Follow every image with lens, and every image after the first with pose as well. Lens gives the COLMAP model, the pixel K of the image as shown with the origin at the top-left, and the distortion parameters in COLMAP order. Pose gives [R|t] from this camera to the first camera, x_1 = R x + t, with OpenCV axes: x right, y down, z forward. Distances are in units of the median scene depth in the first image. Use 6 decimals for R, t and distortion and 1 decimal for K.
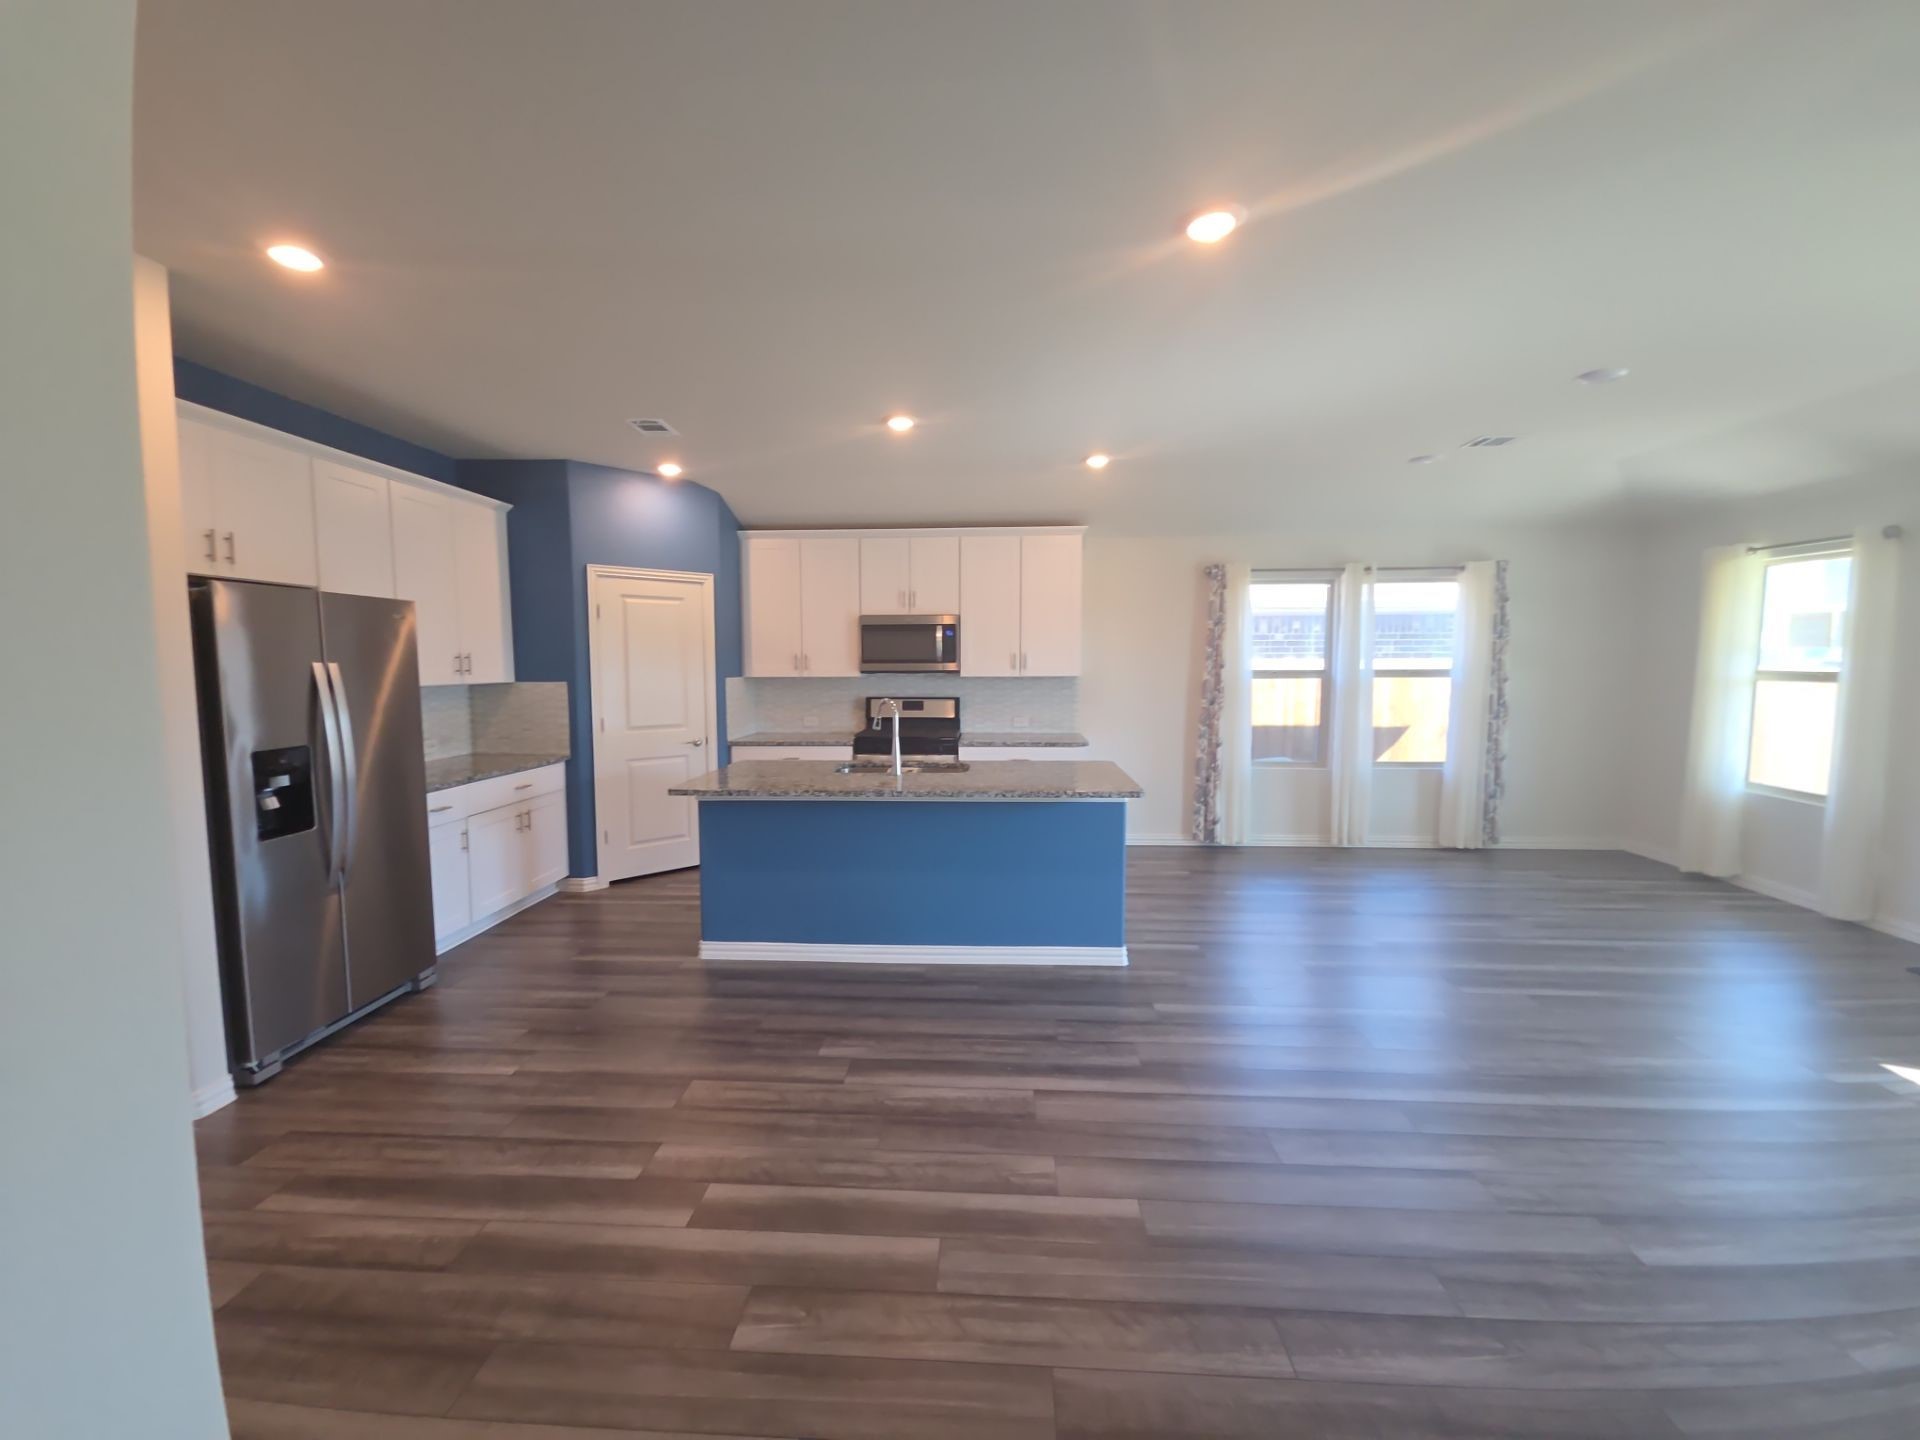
lens RADIAL K [[779.9, 0, 958.2], [0, 779.9, 732.7], [0, 0, 1]] dist [0.011513, -0.008791]
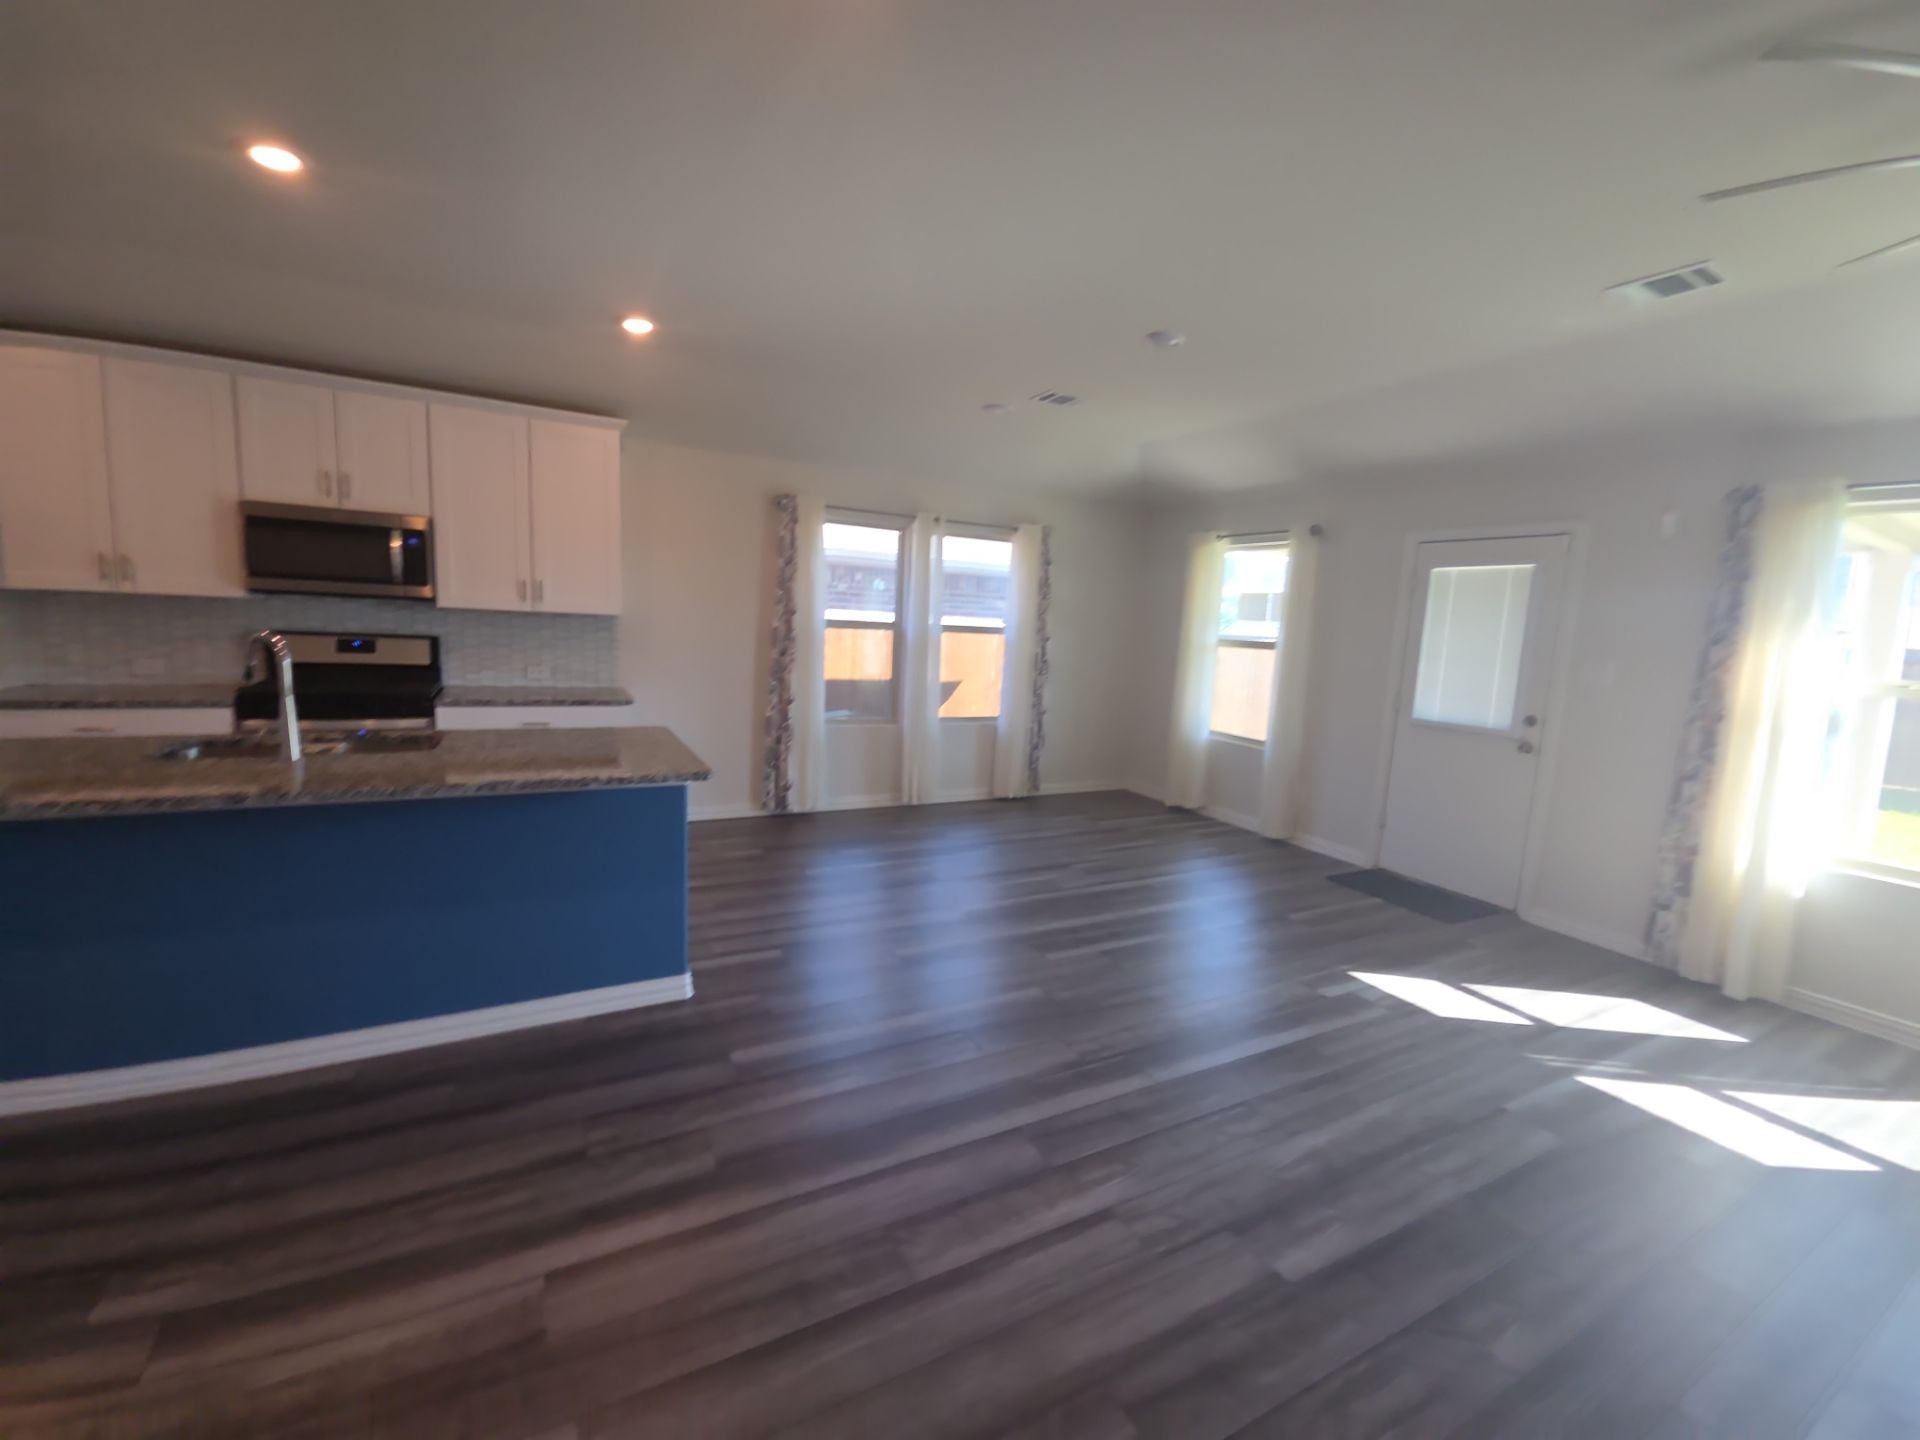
lens RADIAL K [[779.9, 0, 957.3], [0, 779.9, 727.5], [0, 0, 1]] dist [0.011513, -0.008791]
pose [[0.849897, -0.024378, 0.526384, 0.030674], [-0.006002, 0.998417, 0.055929, -0.006151], [-0.526914, -0.050694, 0.848405, 0.165382]]
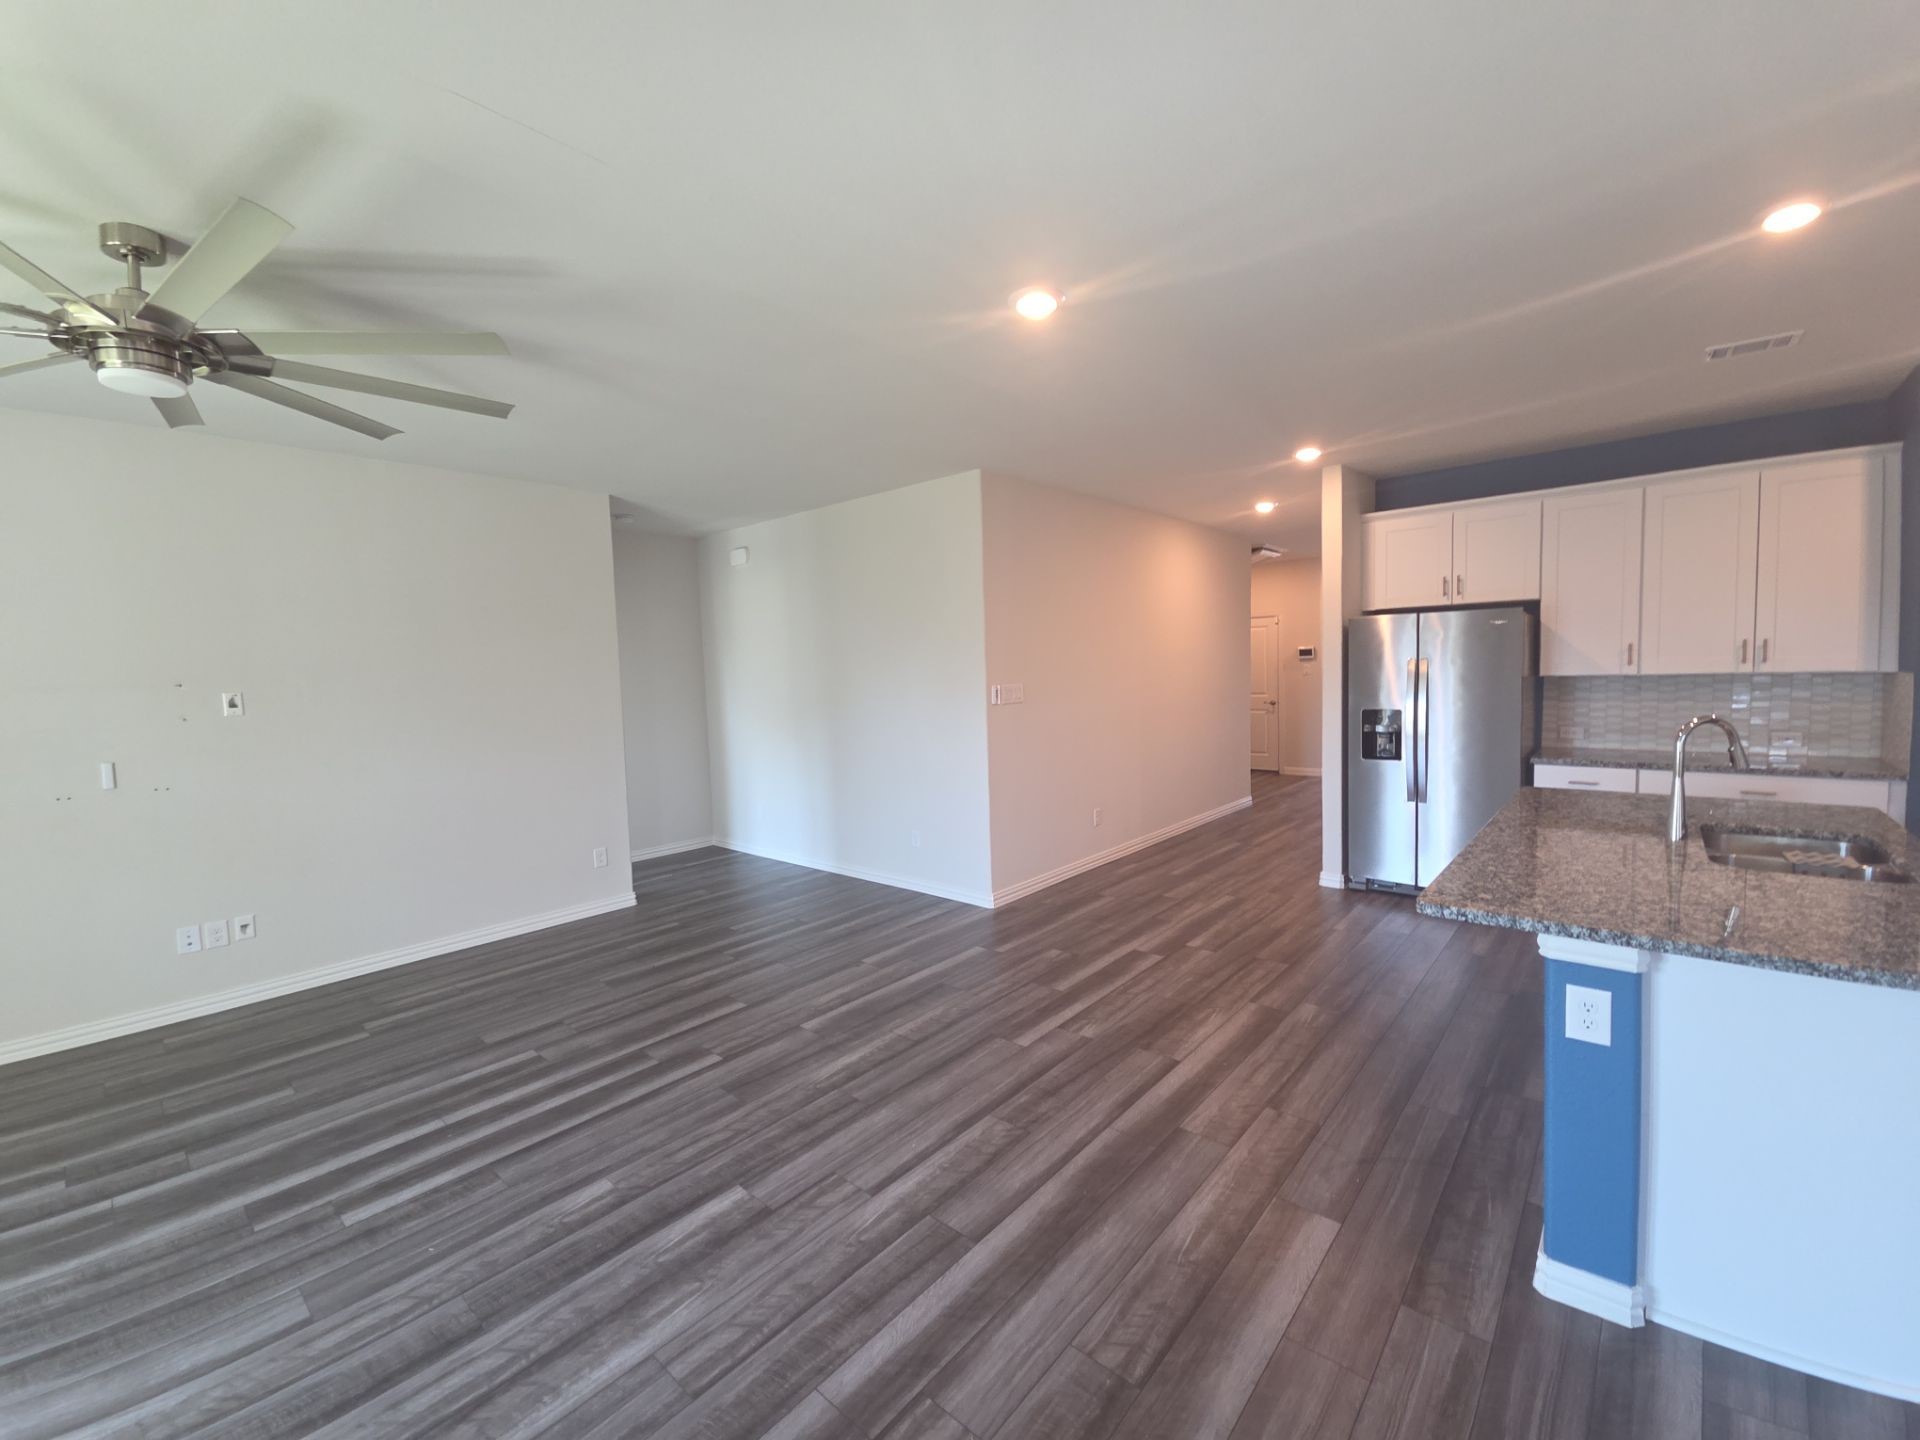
lens RADIAL K [[779.9, 0, 954.0], [0, 779.9, 723.3], [0, 0, 1]] dist [0.011513, -0.008791]
pose [[-0.617963, 0.077268, -0.782401, 0.566835], [-0.038086, 0.991048, 0.127955, -0.071360], [0.785284, 0.108870, -0.609488, 0.695652]]
